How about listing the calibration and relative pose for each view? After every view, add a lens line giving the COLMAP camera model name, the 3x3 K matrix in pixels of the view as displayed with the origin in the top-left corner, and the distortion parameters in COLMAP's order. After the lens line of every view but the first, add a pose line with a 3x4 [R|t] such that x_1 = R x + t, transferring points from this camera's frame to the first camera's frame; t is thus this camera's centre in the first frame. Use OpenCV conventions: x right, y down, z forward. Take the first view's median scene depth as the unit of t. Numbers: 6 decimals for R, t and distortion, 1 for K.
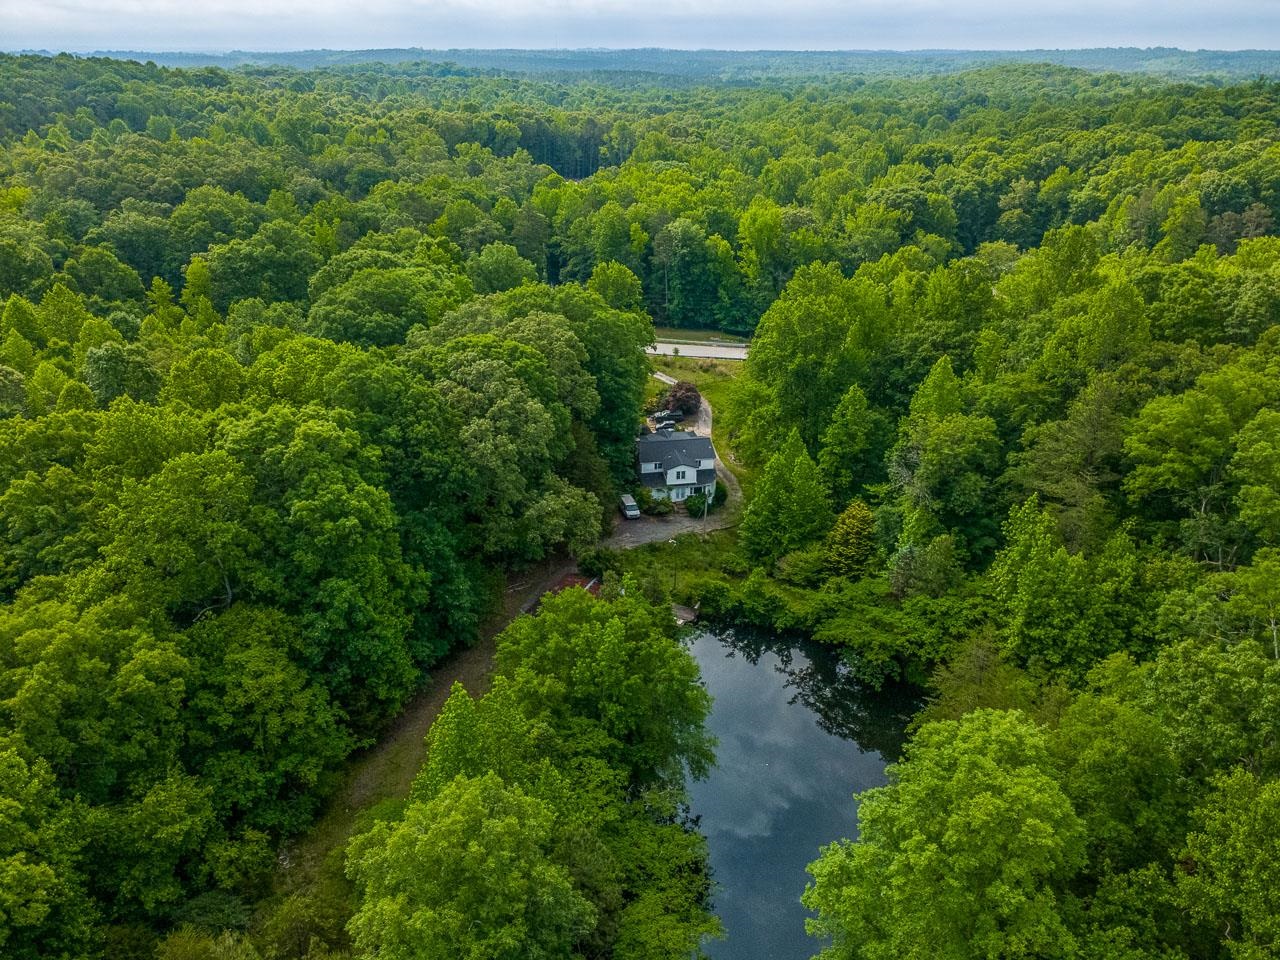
lens RADIAL K [[898.9, 0, 637.4], [0, 898.9, 481.9], [0, 0, 1]] dist [0.004054, 0.001974]
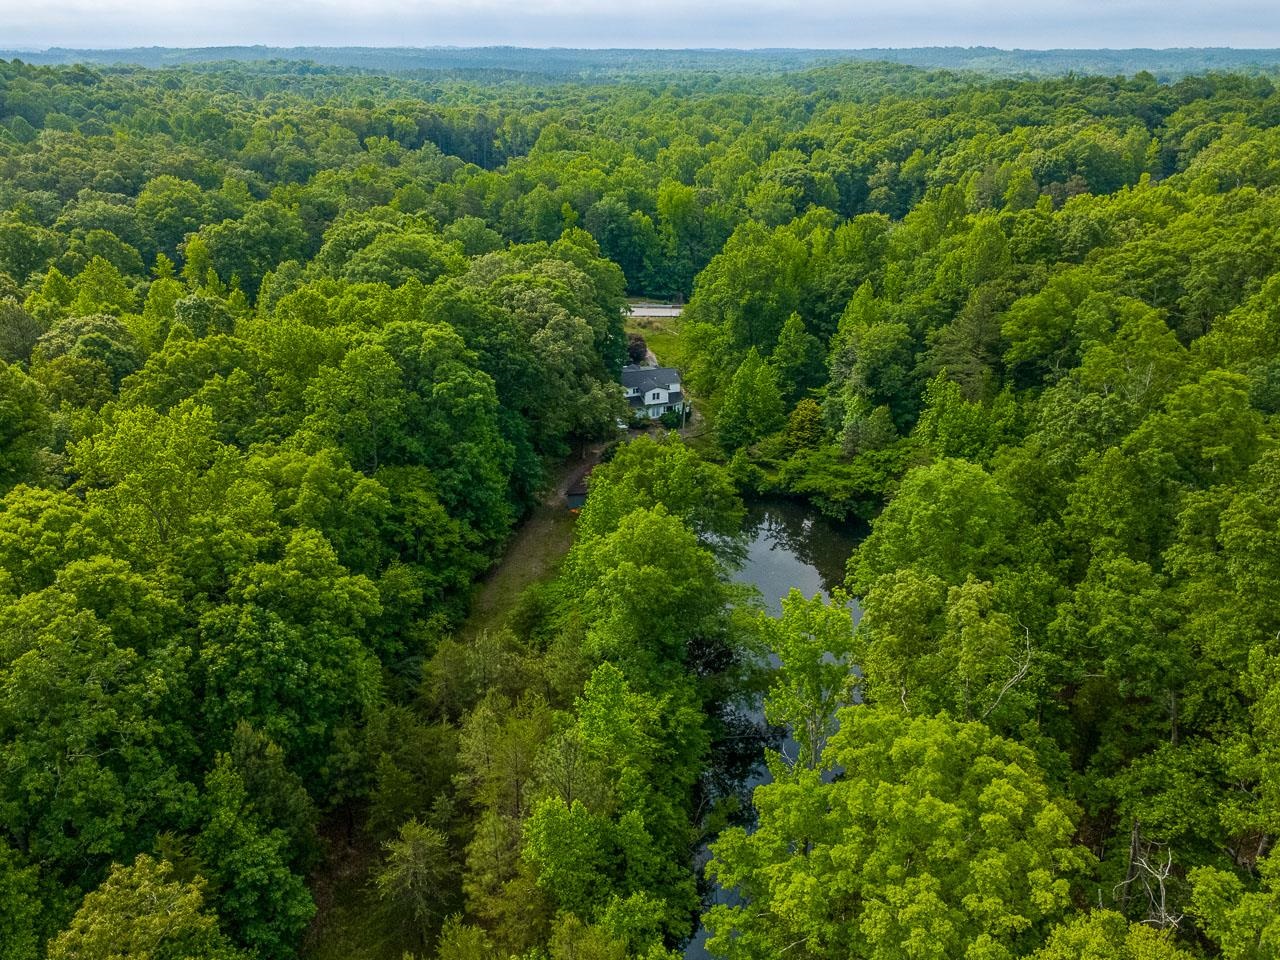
lens RADIAL K [[891.6, 0, 638.4], [0, 891.6, 480.9], [0, 0, 1]] dist [0.003491, 0.002481]
pose [[0.988823, -0.064083, 0.134619, -0.126929], [0.063573, 0.997944, 0.008094, 0.083074], [-0.134861, 0.000554, 0.990864, -0.172901]]
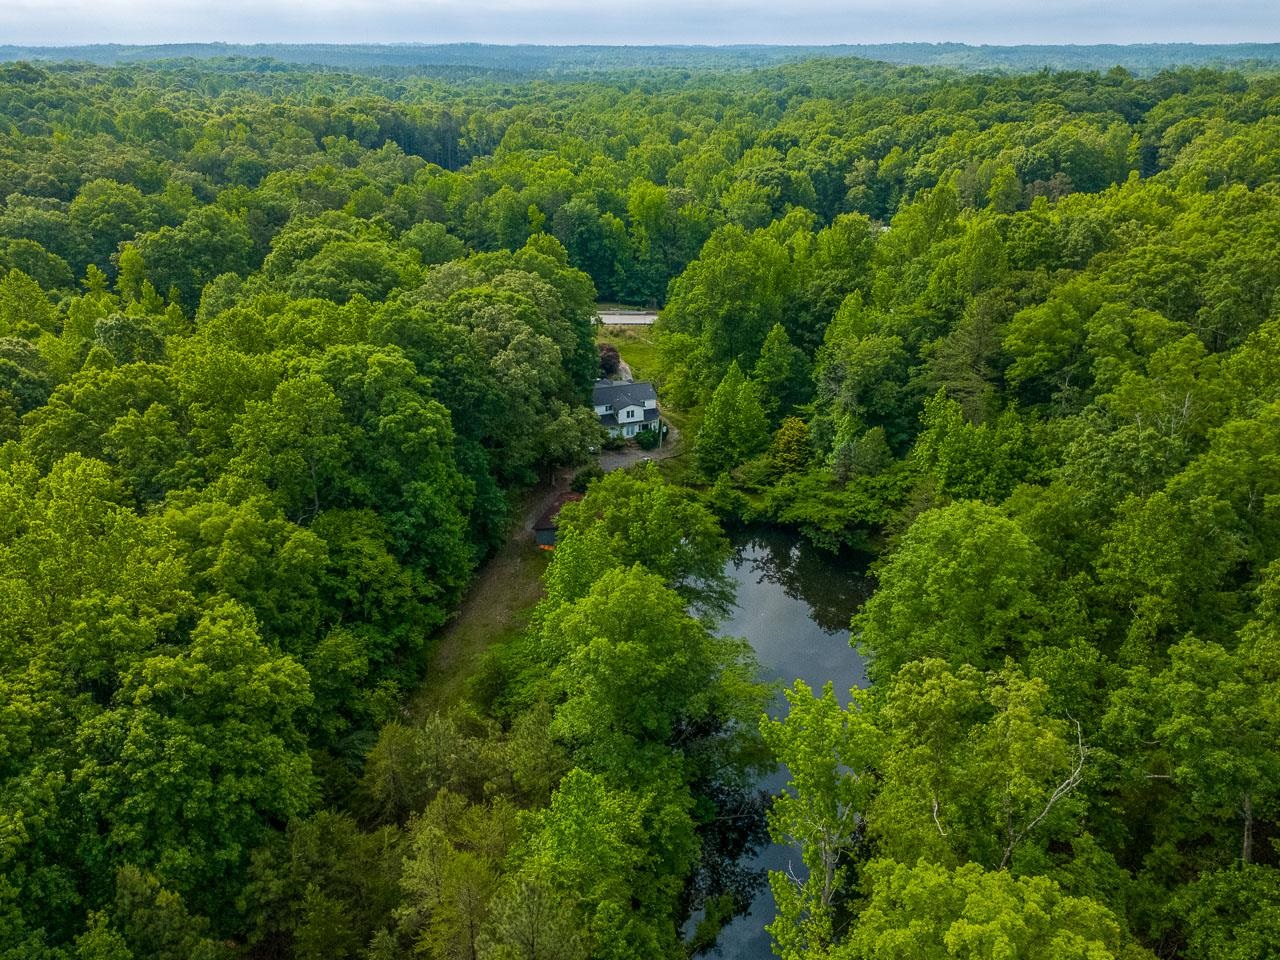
lens RADIAL K [[898.9, 0, 637.4], [0, 898.9, 481.9], [0, 0, 1]] dist [0.004054, 0.001974]
pose [[0.983792, -0.078843, 0.161047, -0.116085], [0.078105, 0.996885, 0.010919, 0.057439], [-0.161406, 0.001836, 0.986886, -0.110238]]
